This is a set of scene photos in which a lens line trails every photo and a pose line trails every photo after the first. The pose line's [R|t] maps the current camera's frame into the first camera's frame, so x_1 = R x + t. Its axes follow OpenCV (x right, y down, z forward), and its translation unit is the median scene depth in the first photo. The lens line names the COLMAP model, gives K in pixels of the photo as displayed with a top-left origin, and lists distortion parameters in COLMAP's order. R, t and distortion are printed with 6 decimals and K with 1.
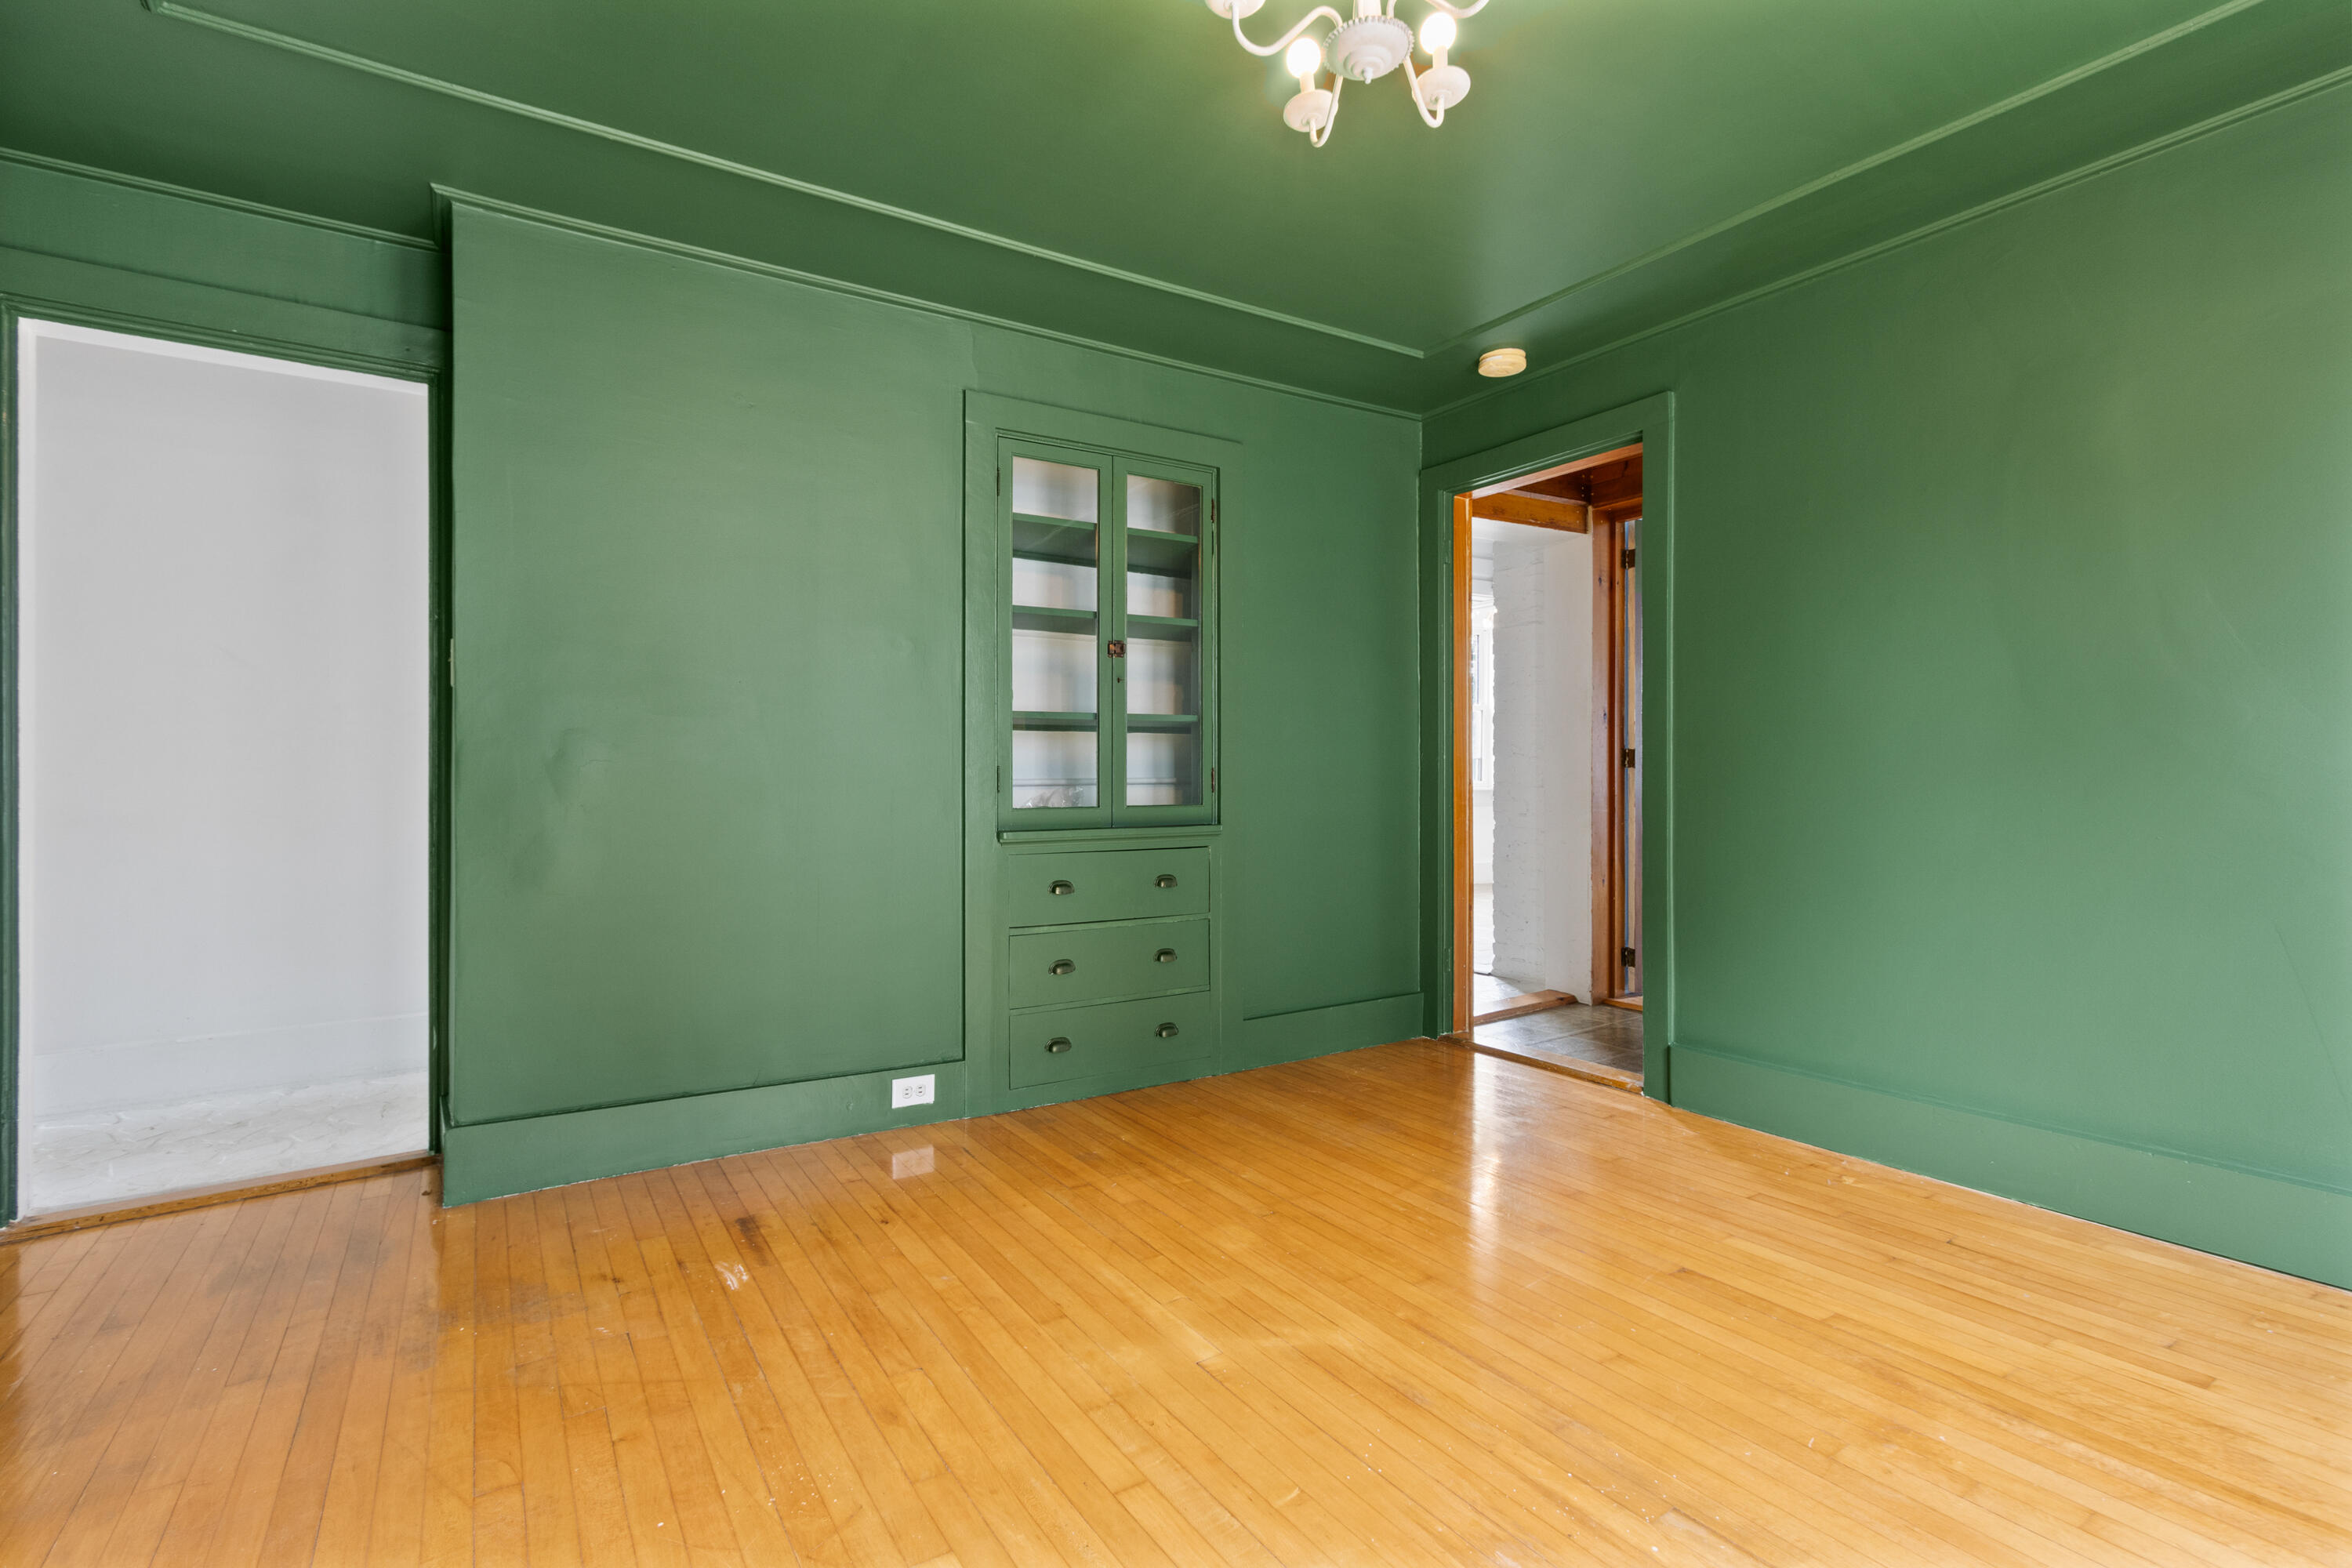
lens RADIAL K [[1109.3, 0, 1172.9], [0, 1109.3, 773.9], [0, 0, 1]] dist [0.003131, -0.000215]
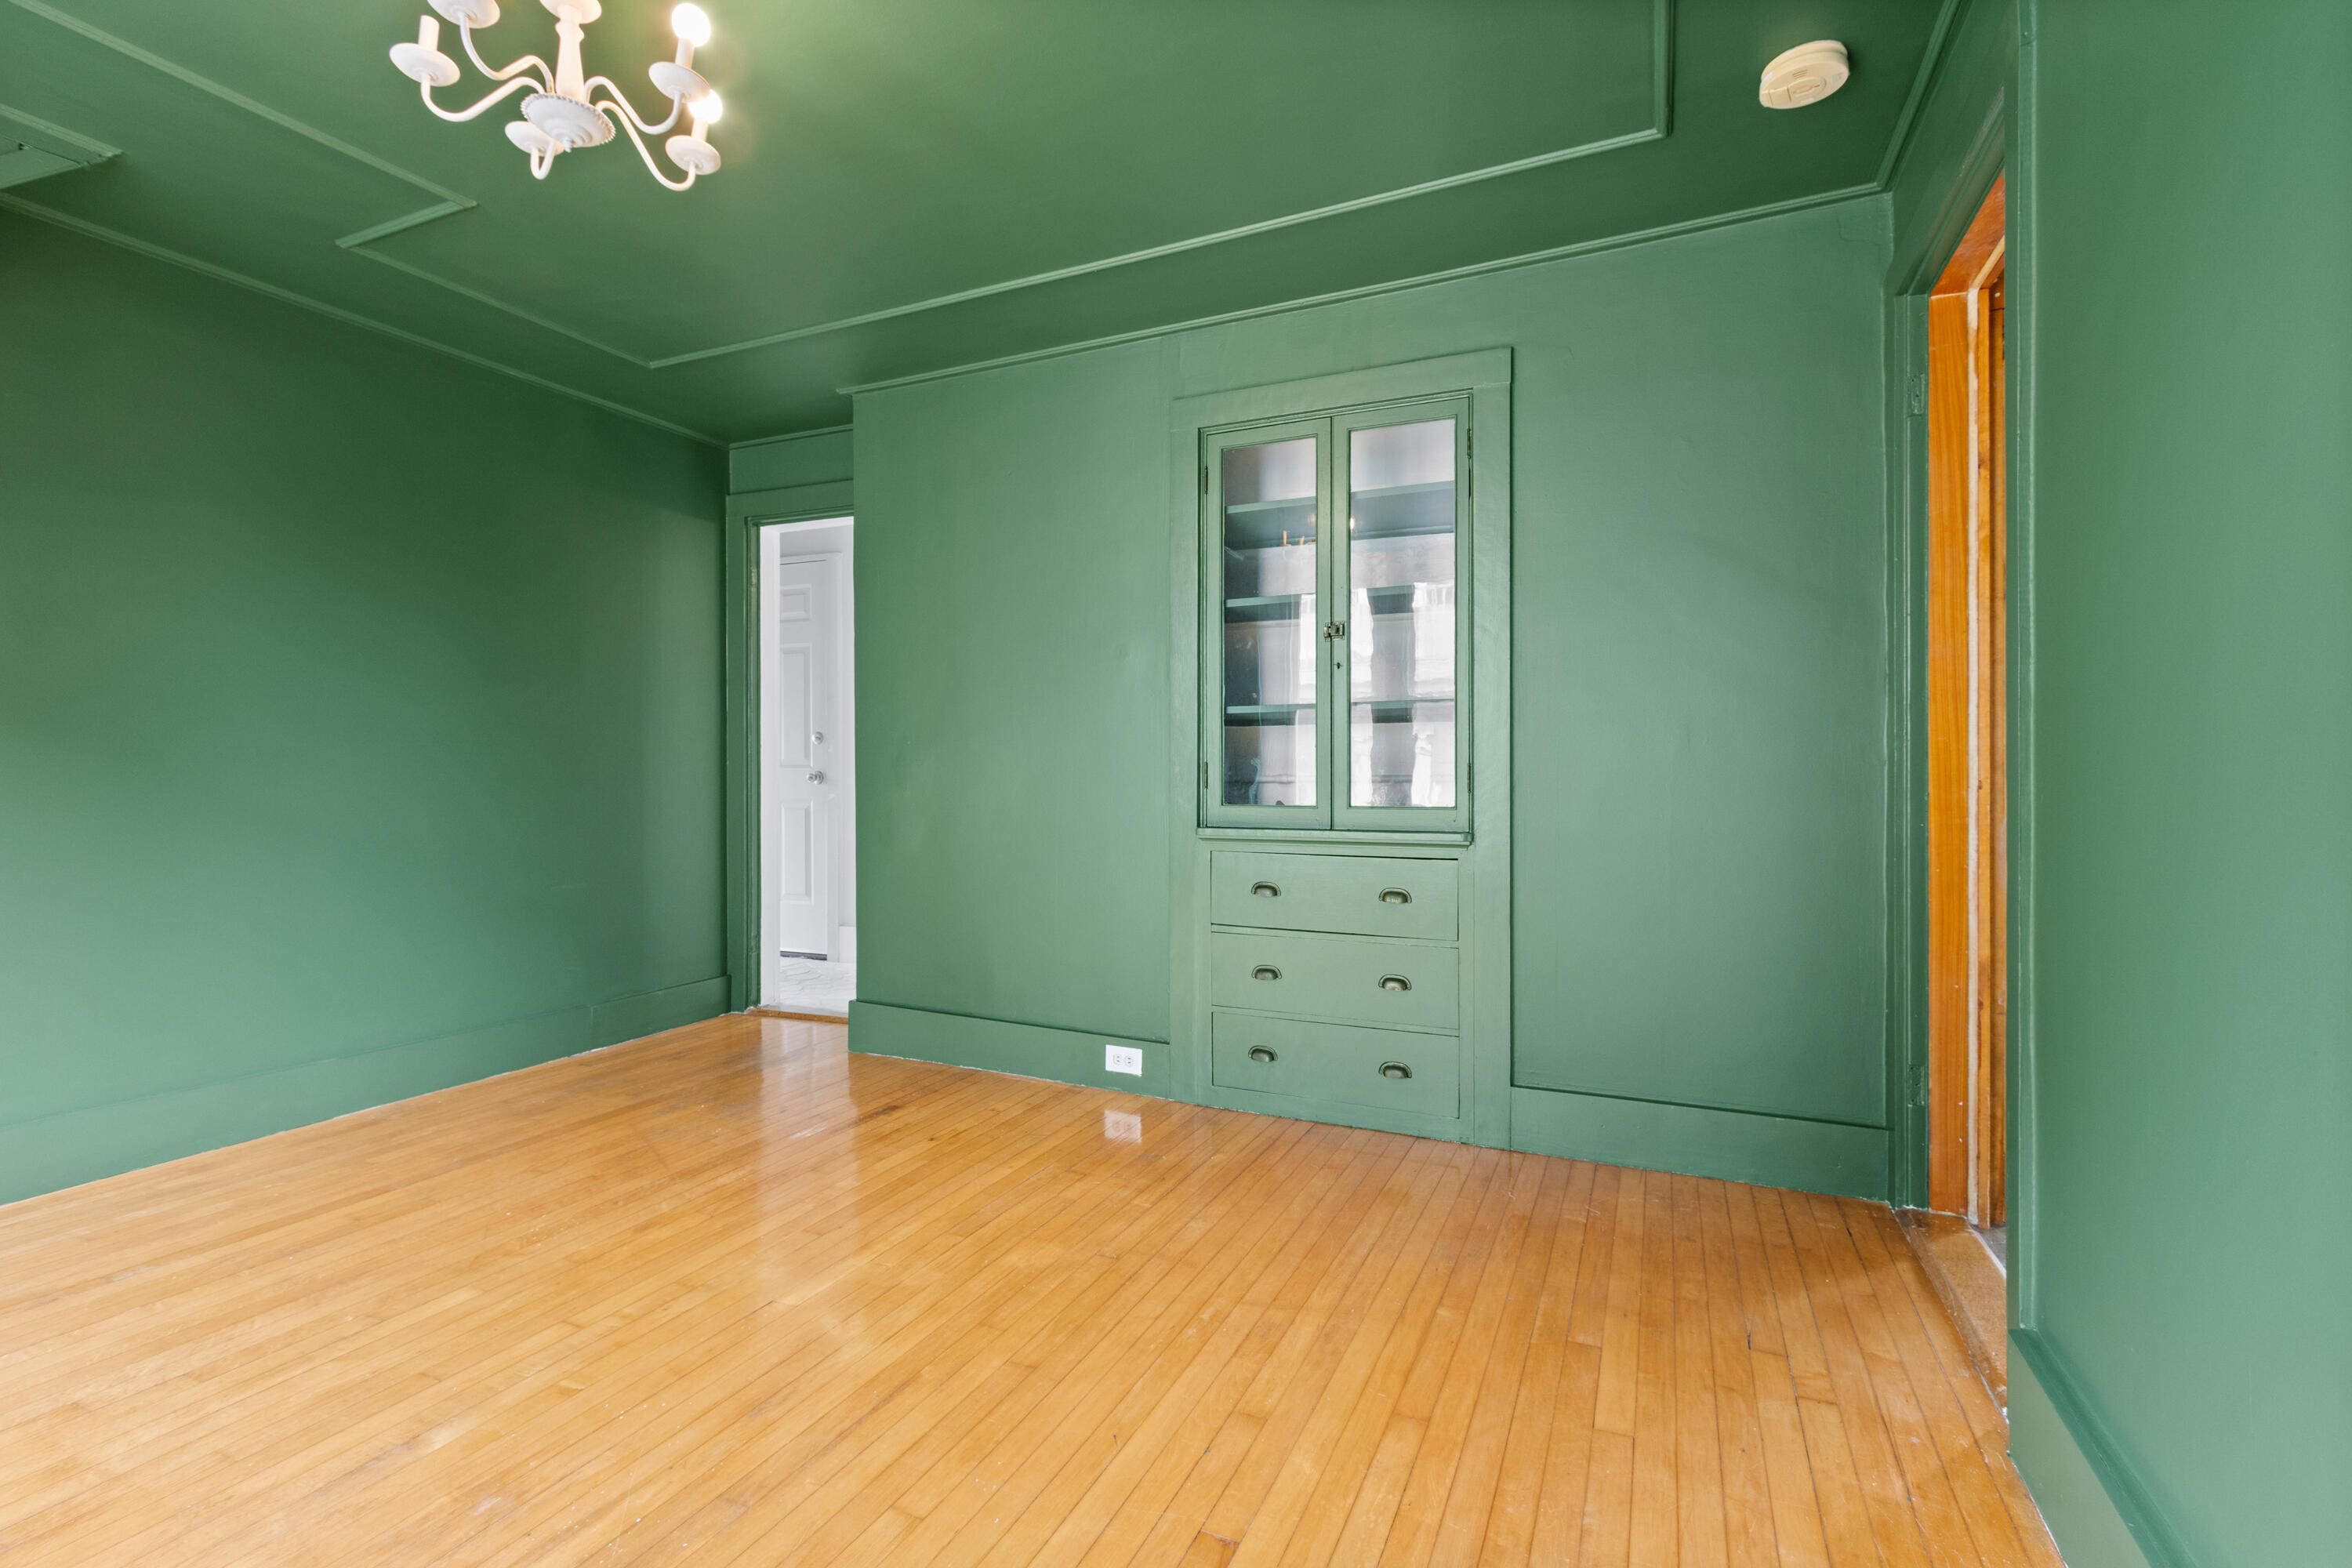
lens RADIAL K [[1109.3, 0, 1160.9], [0, 1109.3, 773.3], [0, 0, 1]] dist [0.003131, -0.000215]
pose [[0.526268, 0.005801, -0.850299, 0.859777], [-0.000159, 0.999977, 0.006724, -0.005246], [0.850319, -0.003404, 0.526257, 0.547386]]
